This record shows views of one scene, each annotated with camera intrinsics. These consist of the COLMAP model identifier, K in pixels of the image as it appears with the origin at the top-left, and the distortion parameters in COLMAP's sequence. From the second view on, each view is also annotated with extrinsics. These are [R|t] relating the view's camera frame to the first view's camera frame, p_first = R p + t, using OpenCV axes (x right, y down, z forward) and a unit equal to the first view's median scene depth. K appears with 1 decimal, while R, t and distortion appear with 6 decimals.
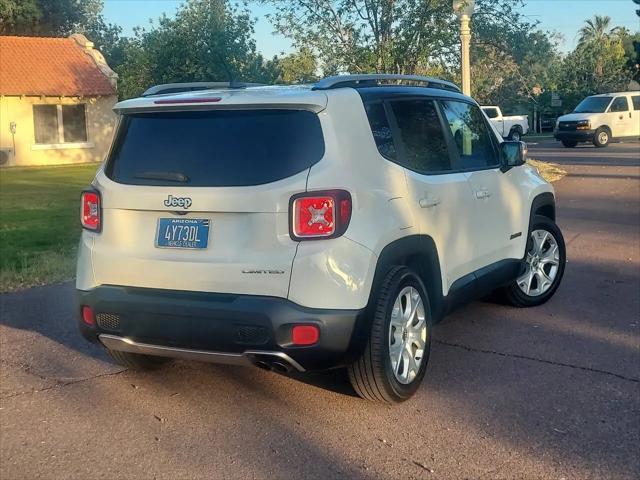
lens RADIAL K [[933.5, 0, 321.4], [0, 933.5, 240.7], [0, 0, 1]] dist [0.069529, 0.000000]
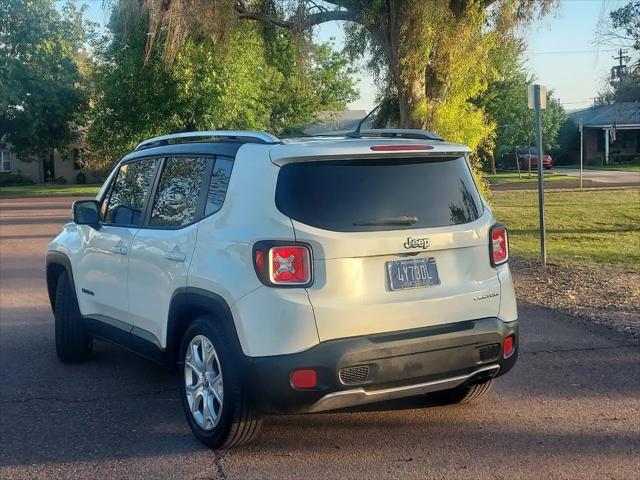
lens RADIAL K [[933.5, 0, 320.0], [0, 933.5, 237.0], [0, 0, 1]] dist [0.069529, 0.000000]
pose [[0.525491, -0.057562, 0.848850, -0.928700], [0.119205, 0.992849, -0.006468, -0.046033], [-0.842407, 0.104586, 0.528595, 0.450925]]
